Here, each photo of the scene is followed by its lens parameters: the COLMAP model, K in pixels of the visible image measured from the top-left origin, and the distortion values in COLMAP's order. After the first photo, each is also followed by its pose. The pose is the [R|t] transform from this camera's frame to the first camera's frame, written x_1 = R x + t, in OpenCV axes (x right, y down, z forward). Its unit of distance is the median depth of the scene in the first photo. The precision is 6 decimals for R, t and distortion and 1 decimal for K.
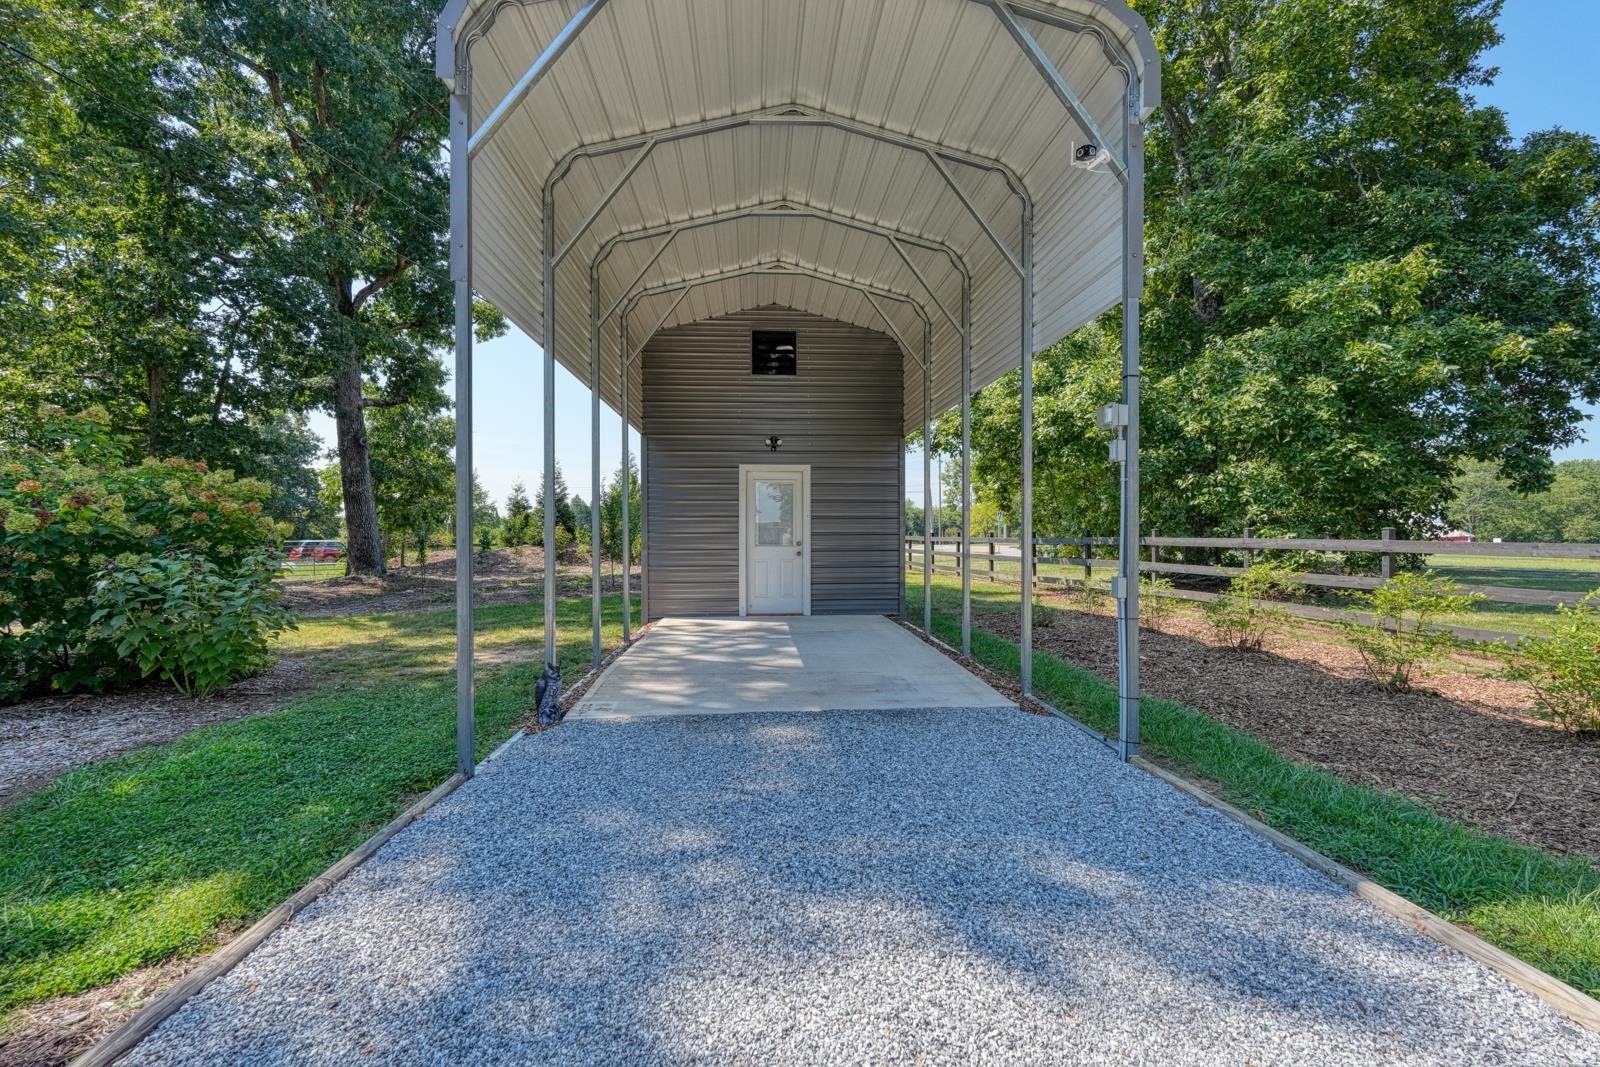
lens RADIAL K [[695.6, 0, 804.0], [0, 695.6, 530.9], [0, 0, 1]] dist [-0.007643, 0.000367]
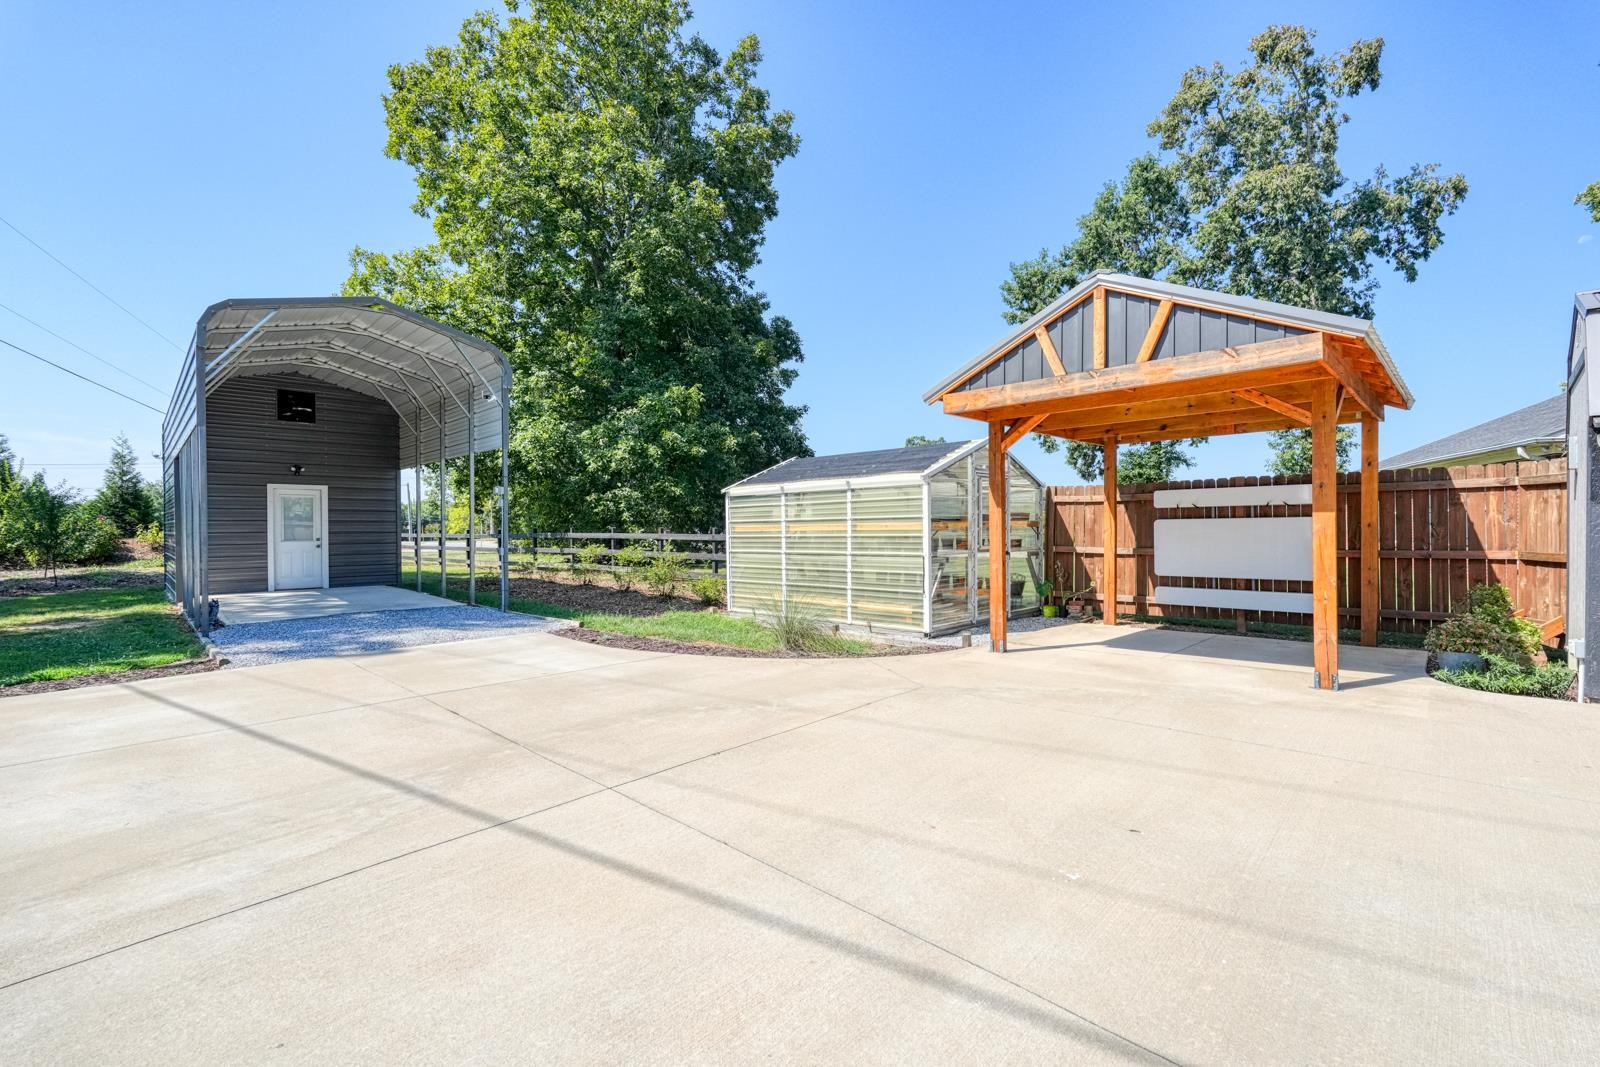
lens RADIAL K [[695.6, 0, 804.0], [0, 695.6, 530.9], [0, 0, 1]] dist [-0.007643, 0.000367]
pose [[0.764524, -0.007466, 0.644552, -0.139657], [0.002532, 0.999960, 0.008579, -0.007925], [-0.644590, -0.004927, 0.764512, -0.647282]]
